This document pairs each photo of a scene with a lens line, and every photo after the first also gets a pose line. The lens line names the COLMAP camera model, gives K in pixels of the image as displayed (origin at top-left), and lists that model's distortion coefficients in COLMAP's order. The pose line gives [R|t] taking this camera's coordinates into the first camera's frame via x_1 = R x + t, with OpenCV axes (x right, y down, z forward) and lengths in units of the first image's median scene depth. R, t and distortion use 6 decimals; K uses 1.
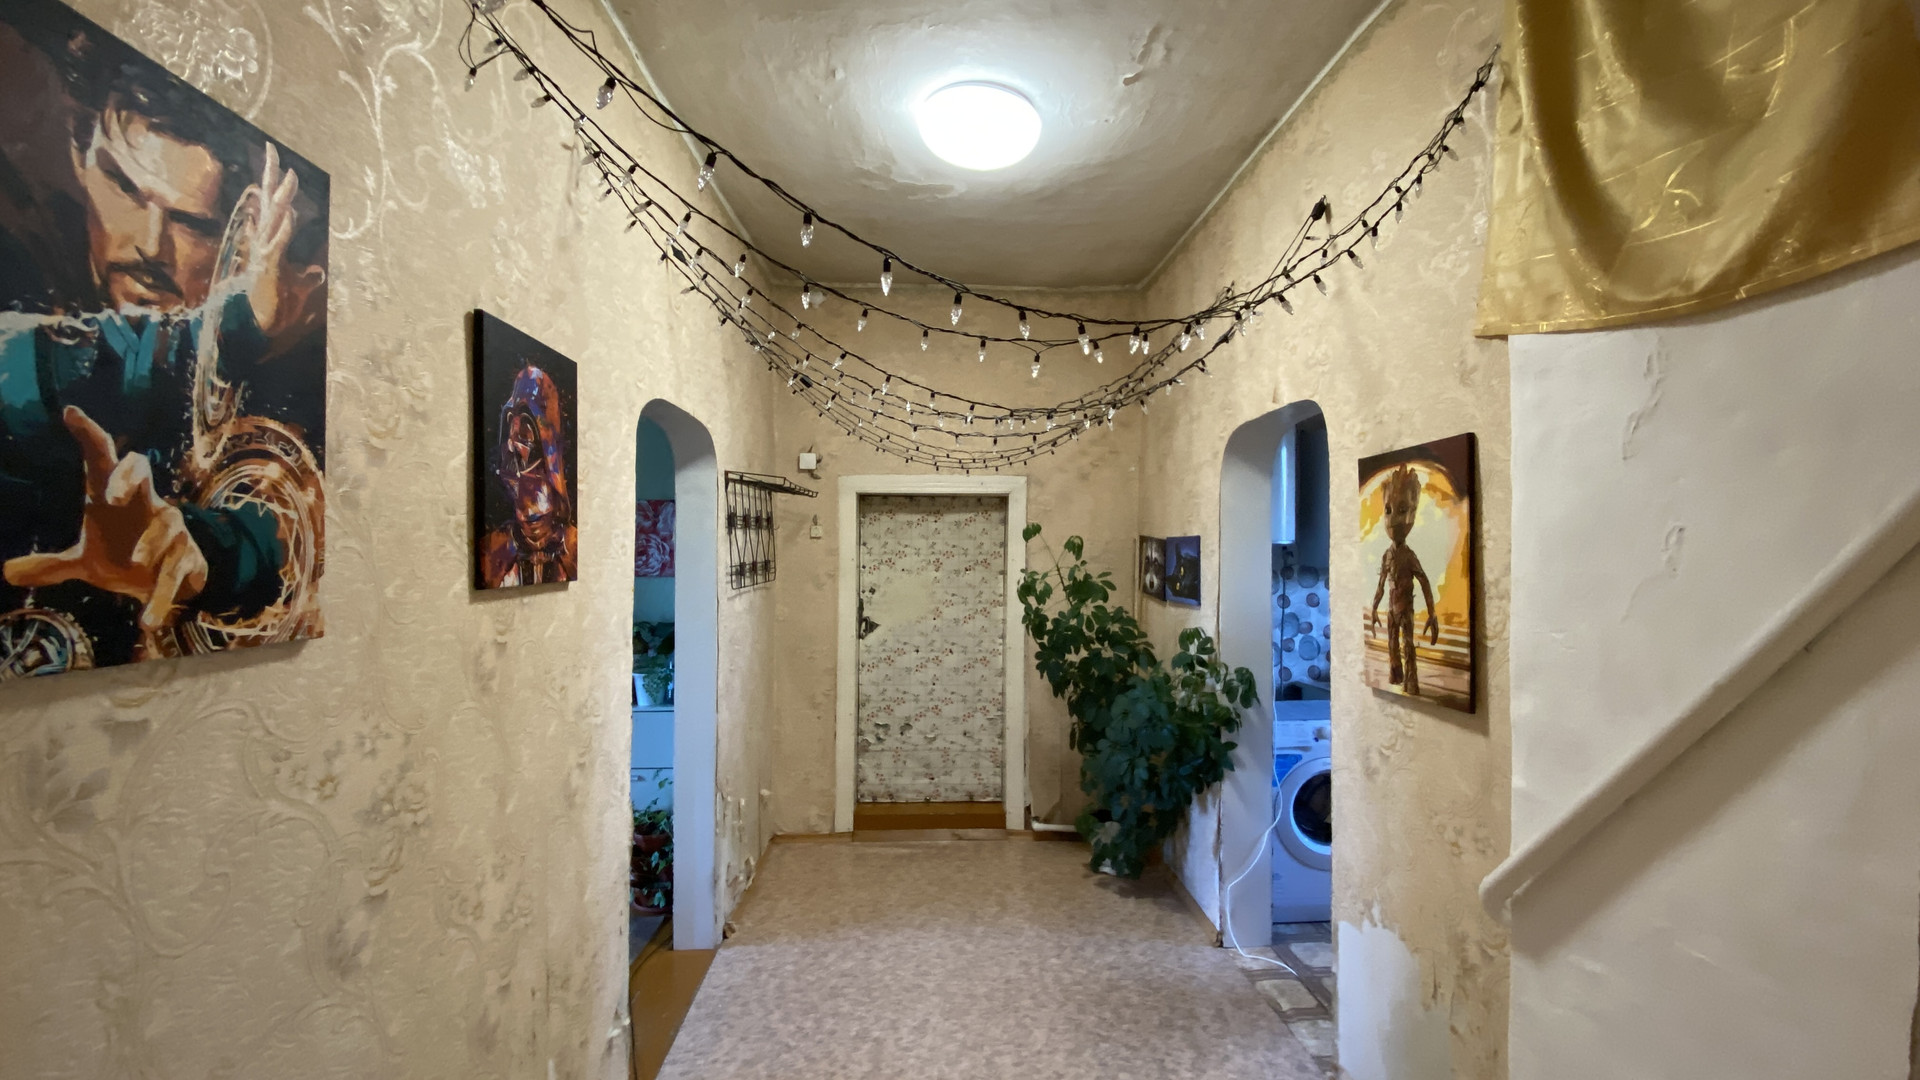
lens RADIAL K [[781.6, 0, 959.5], [0, 781.6, 538.0], [0, 0, 1]] dist [-0.007983, -0.009836]
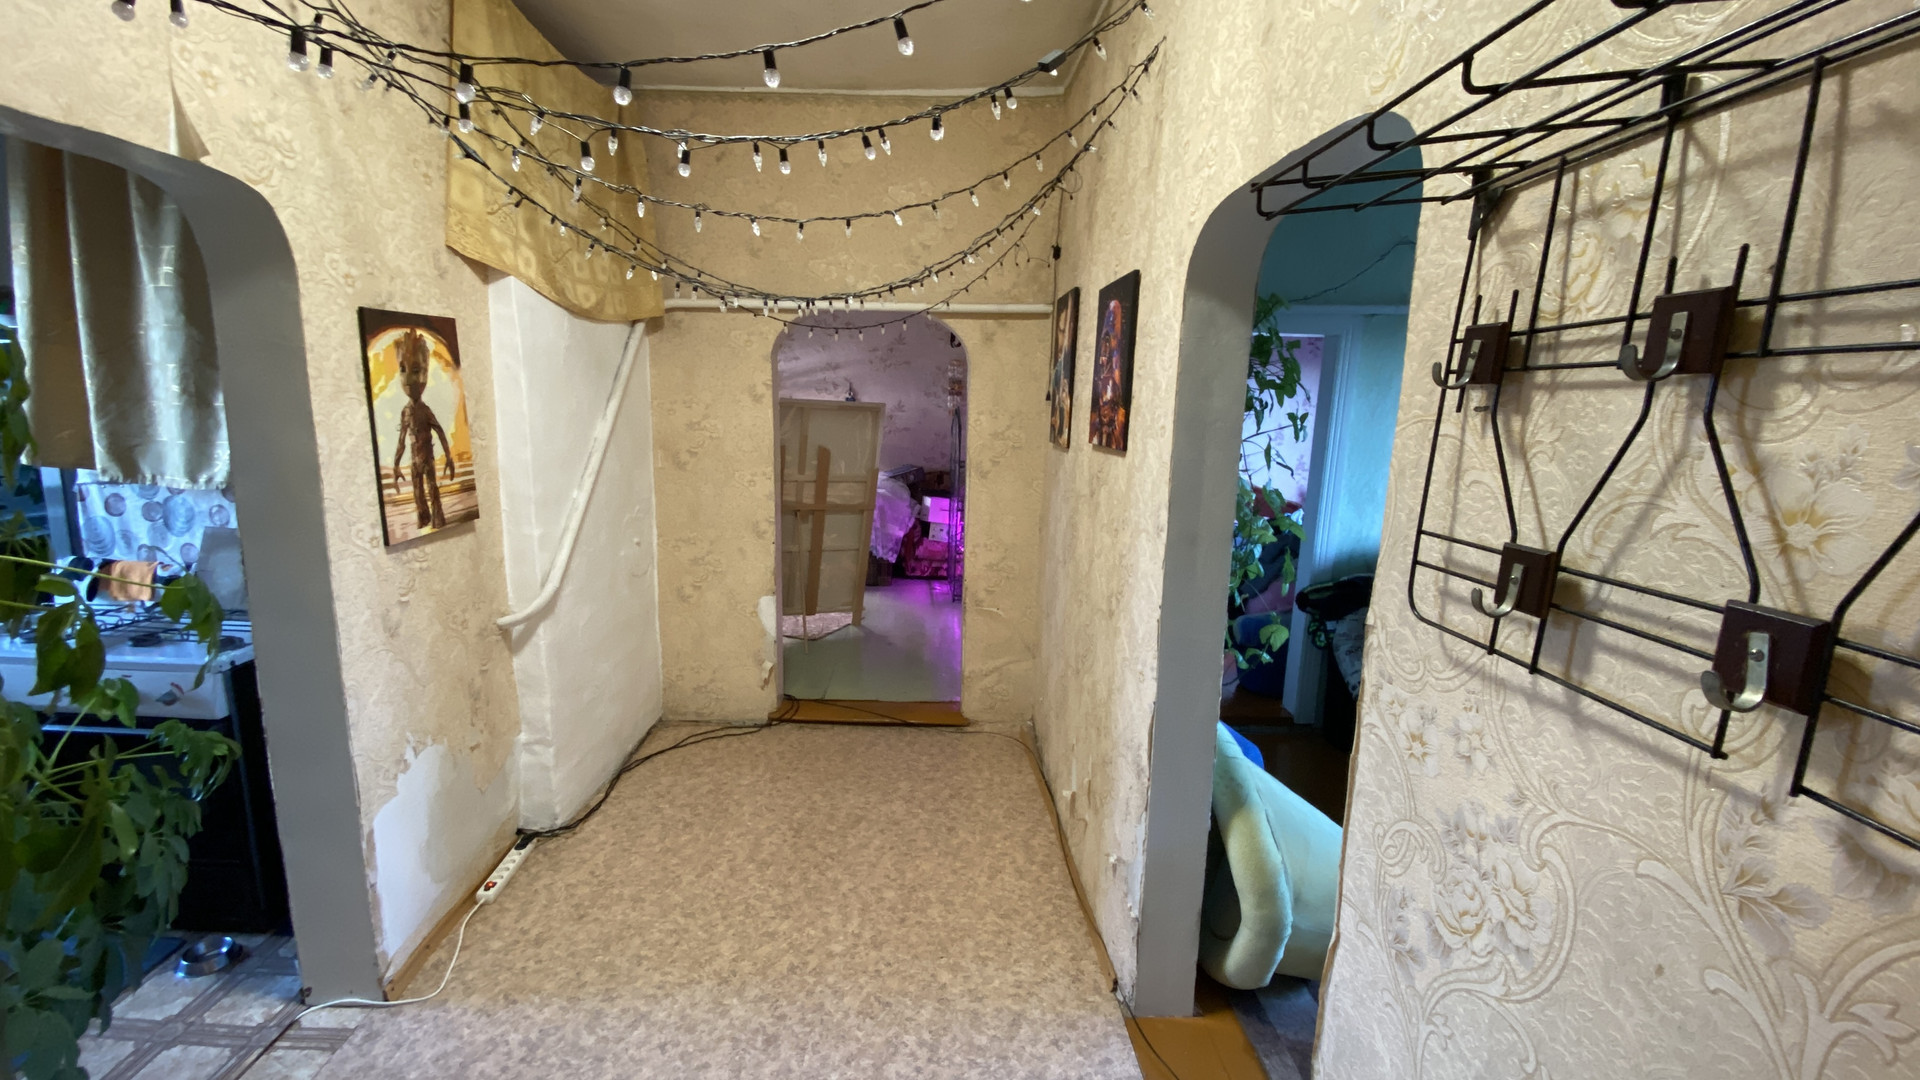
lens RADIAL K [[781.6, 0, 971.9], [0, 781.6, 538.1], [0, 0, 1]] dist [-0.007983, -0.009836]
pose [[-0.999516, -0.031072, -0.001476, -0.237590], [-0.030907, 0.986595, 0.160235, -0.000906], [-0.003523, 0.160203, -0.987078, 2.162023]]
